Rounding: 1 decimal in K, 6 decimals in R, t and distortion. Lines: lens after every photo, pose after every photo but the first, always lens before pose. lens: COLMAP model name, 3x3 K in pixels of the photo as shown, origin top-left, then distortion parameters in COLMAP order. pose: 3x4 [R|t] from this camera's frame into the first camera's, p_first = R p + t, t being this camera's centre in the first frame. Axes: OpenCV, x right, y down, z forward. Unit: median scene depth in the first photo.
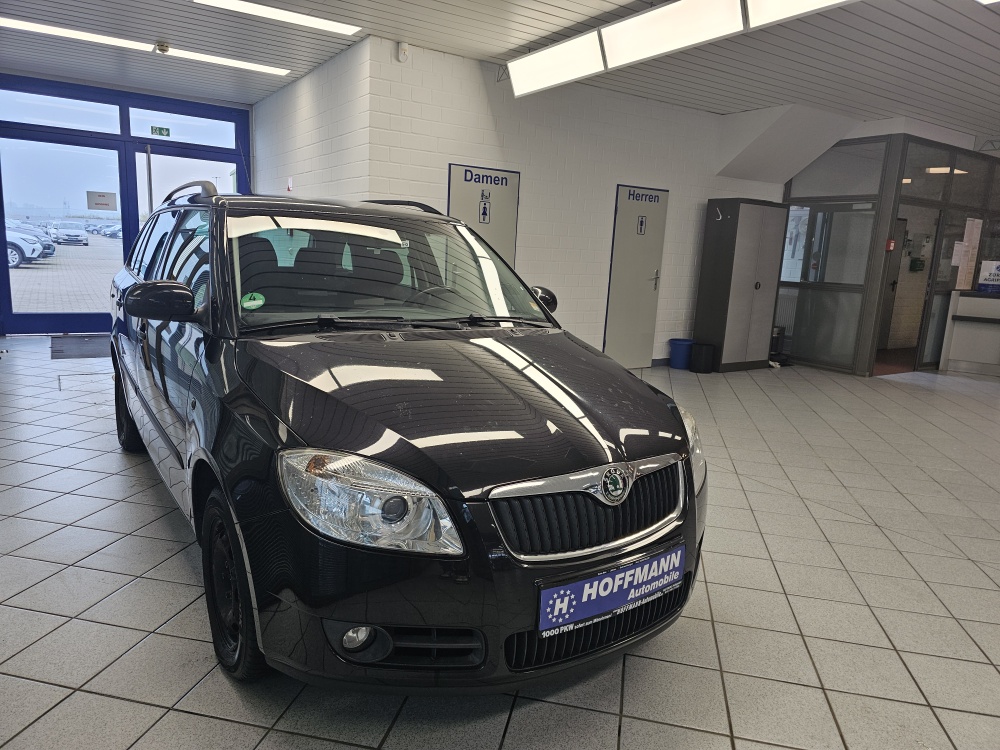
lens RADIAL K [[674.6, 0, 501.2], [0, 674.6, 380.8], [0, 0, 1]] dist [0.047993, -0.048682]
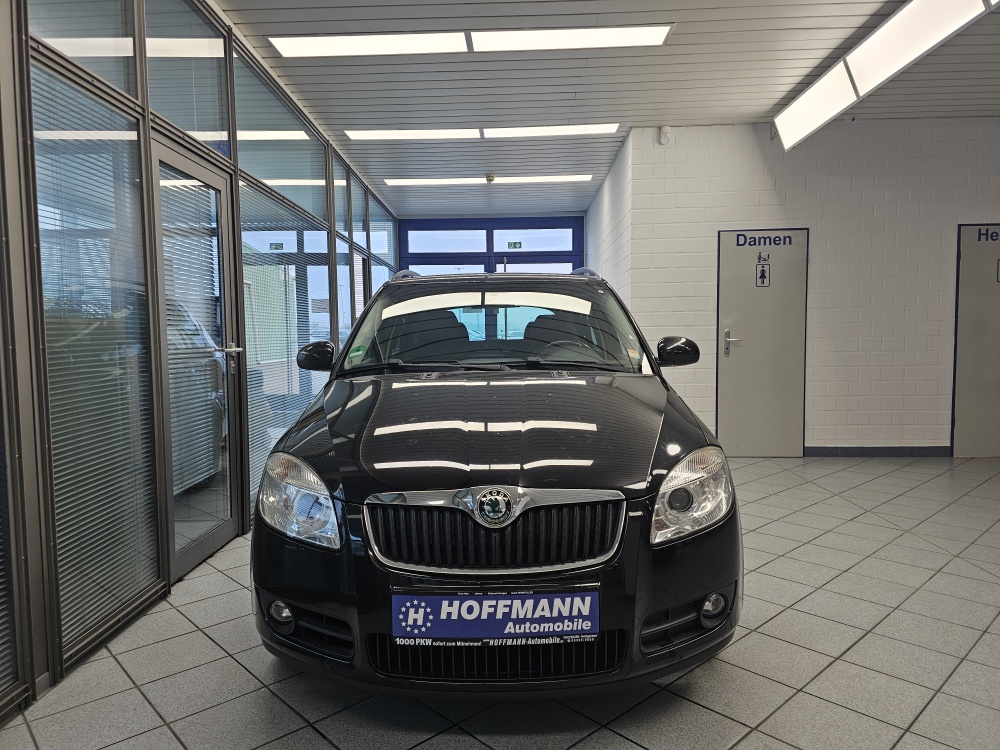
lens RADIAL K [[674.6, 0, 499.7], [0, 674.6, 381.9], [0, 0, 1]] dist [0.047993, -0.048682]
pose [[0.808645, -0.023595, -0.587824, 0.714016], [-0.057334, 0.991278, -0.118662, 0.085463], [0.585496, 0.129658, 0.800239, 0.187627]]
